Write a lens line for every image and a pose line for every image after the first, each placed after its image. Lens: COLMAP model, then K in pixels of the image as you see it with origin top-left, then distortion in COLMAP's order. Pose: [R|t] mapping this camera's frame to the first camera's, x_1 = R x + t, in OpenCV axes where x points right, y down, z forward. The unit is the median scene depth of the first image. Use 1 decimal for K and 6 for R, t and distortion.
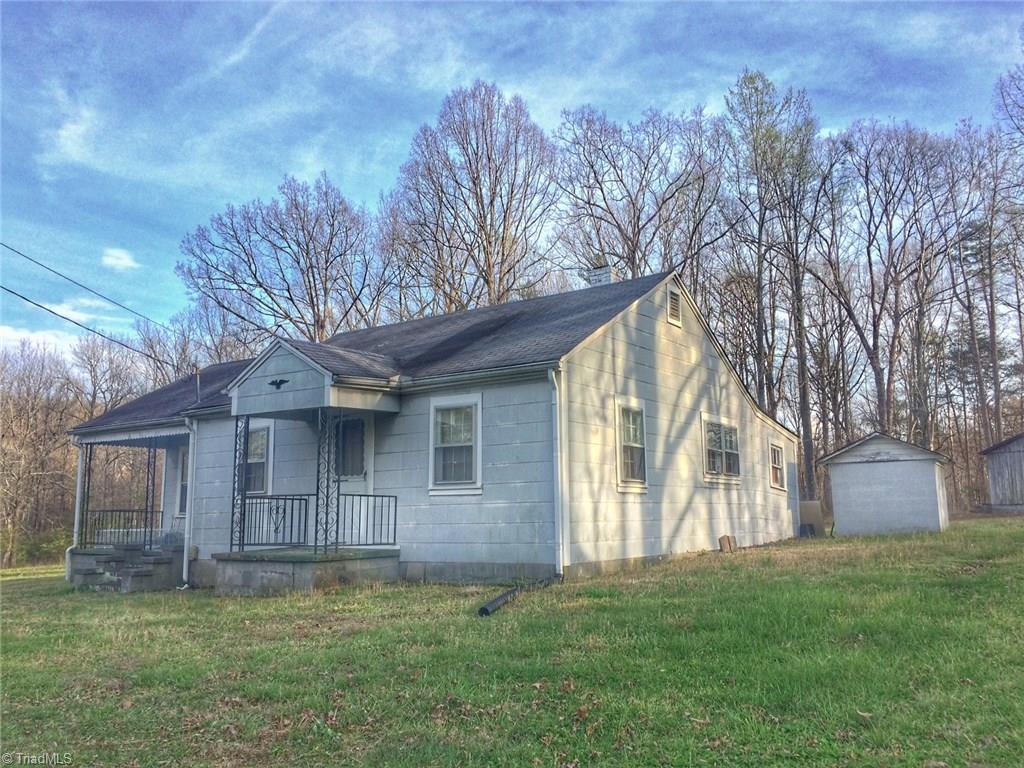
lens RADIAL K [[847.3, 0, 507.7], [0, 847.3, 384.9], [0, 0, 1]] dist [0.017969, 0.002632]
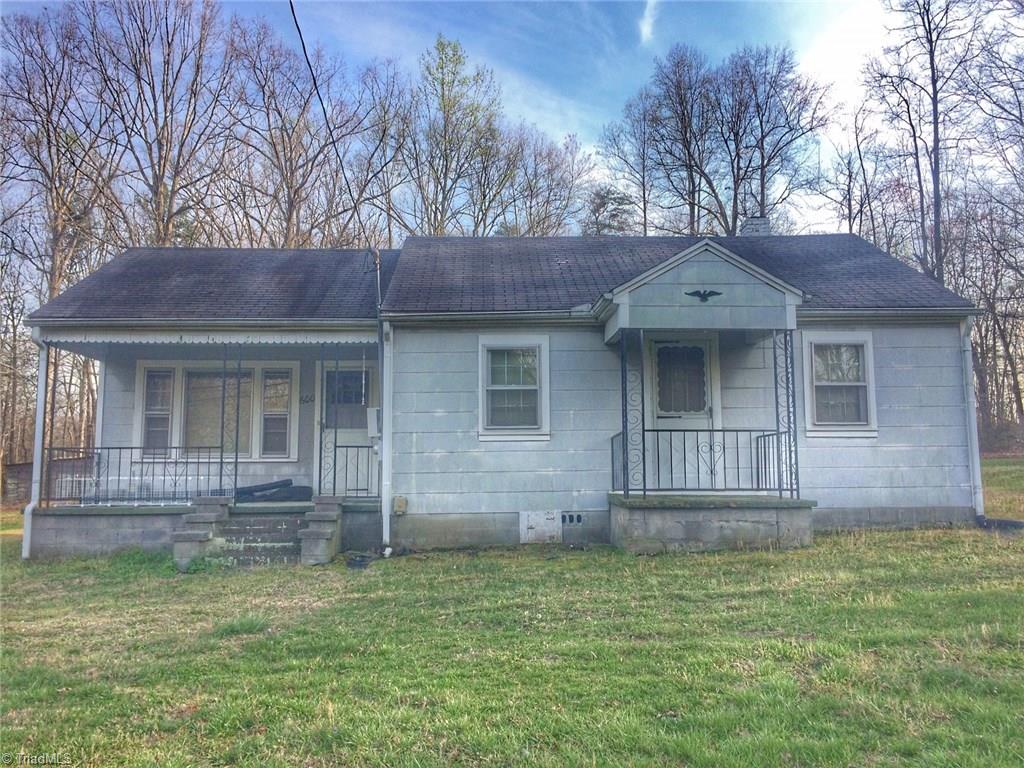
lens RADIAL K [[847.3, 0, 510.7], [0, 847.3, 381.8], [0, 0, 1]] dist [0.017969, 0.002632]
pose [[0.833090, 0.068557, 0.548873, -0.889826], [-0.088816, 0.995994, 0.010401, 0.092146], [-0.545961, -0.057414, 0.835841, 0.417892]]
